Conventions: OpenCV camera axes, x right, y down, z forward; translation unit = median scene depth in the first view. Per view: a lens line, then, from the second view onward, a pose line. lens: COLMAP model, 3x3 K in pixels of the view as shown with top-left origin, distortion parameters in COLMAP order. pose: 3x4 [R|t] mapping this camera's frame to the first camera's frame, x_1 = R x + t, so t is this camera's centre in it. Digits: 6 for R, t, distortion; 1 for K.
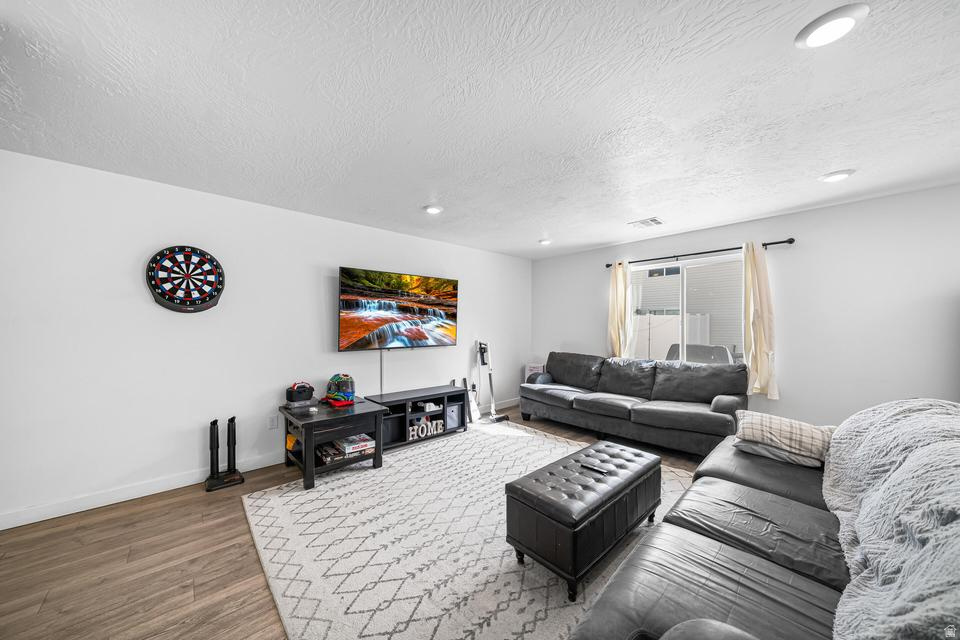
lens RADIAL K [[327.8, 0, 481.1], [0, 327.8, 328.2], [0, 0, 1]] dist [-0.000897, 0.000001]
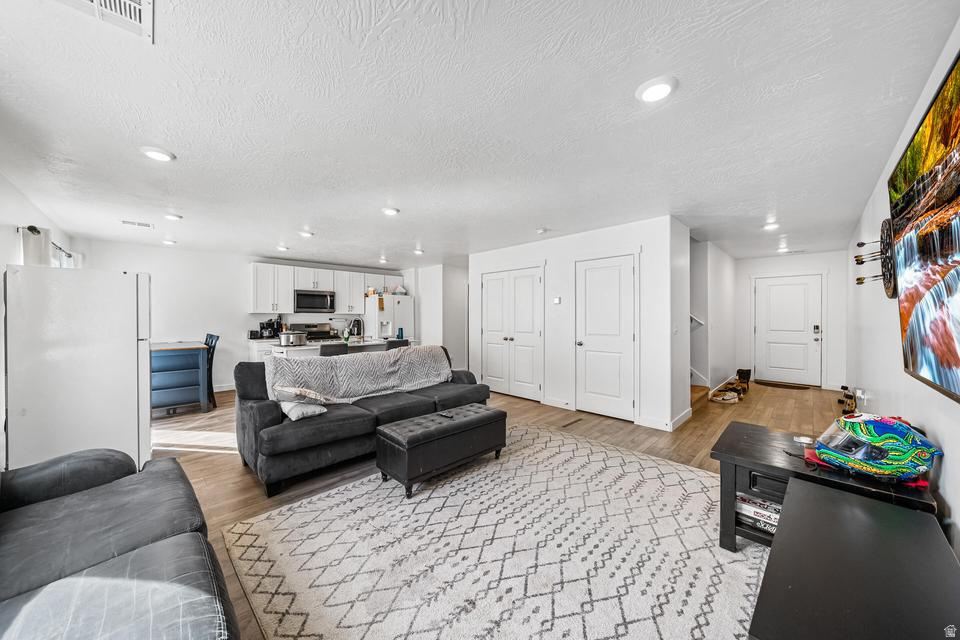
lens RADIAL K [[327.8, 0, 480.0], [0, 327.8, 320.0], [0, 0, 1]] dist [-0.001161, -0.000072]
pose [[-0.999243, -0.000743, -0.038887, 0.167389], [-0.001301, 0.999896, 0.014329, -0.002822], [0.038872, 0.014369, -0.999141, 1.621007]]
